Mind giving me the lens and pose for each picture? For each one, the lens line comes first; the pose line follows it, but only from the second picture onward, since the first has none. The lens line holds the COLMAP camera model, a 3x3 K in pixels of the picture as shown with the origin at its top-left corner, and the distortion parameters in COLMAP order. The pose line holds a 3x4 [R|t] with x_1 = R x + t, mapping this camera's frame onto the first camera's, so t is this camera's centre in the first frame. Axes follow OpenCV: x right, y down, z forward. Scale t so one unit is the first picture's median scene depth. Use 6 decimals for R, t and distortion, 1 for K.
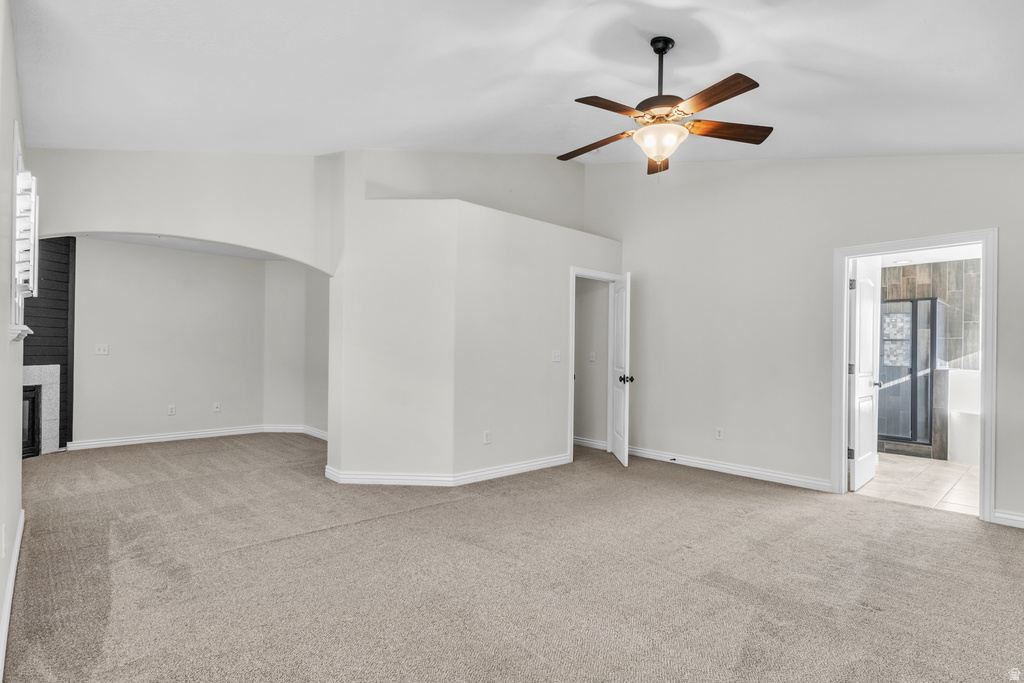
lens RADIAL K [[507.5, 0, 510.2], [0, 507.5, 354.3], [0, 0, 1]] dist [0.012659, -0.001313]
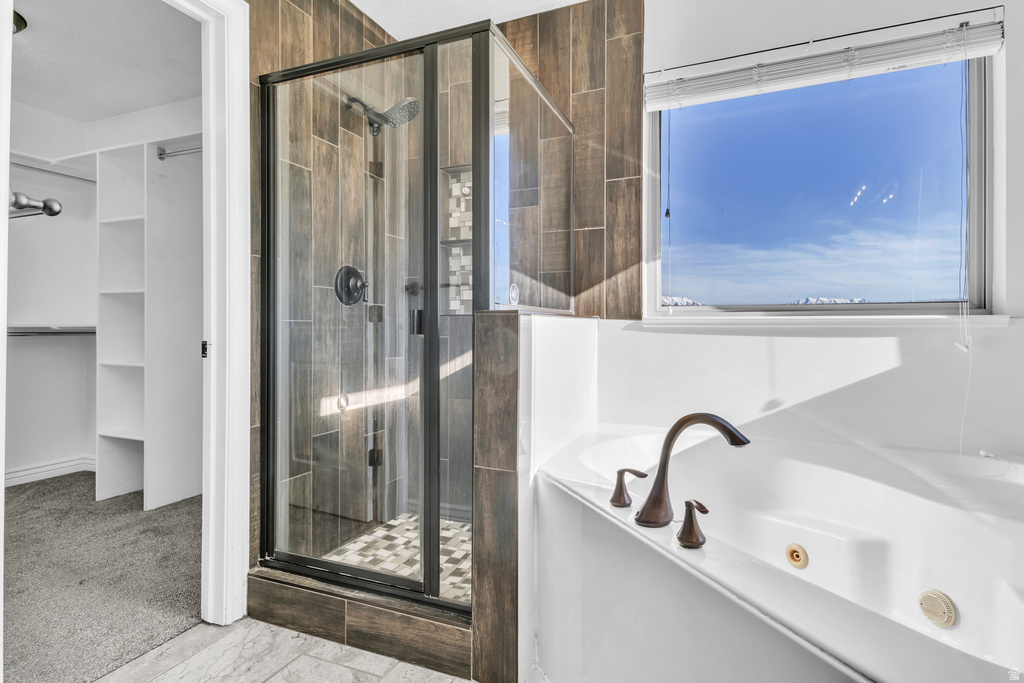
lens RADIAL K [[525.2, 0, 510.8], [0, 525.2, 335.2], [0, 0, 1]] dist [-0.005500, -0.004231]
pose [[0.911897, -0.019554, 0.409953, 0.676265], [0.011195, 0.999678, 0.022780, 0.031620], [-0.410266, -0.016183, 0.911822, 0.699837]]
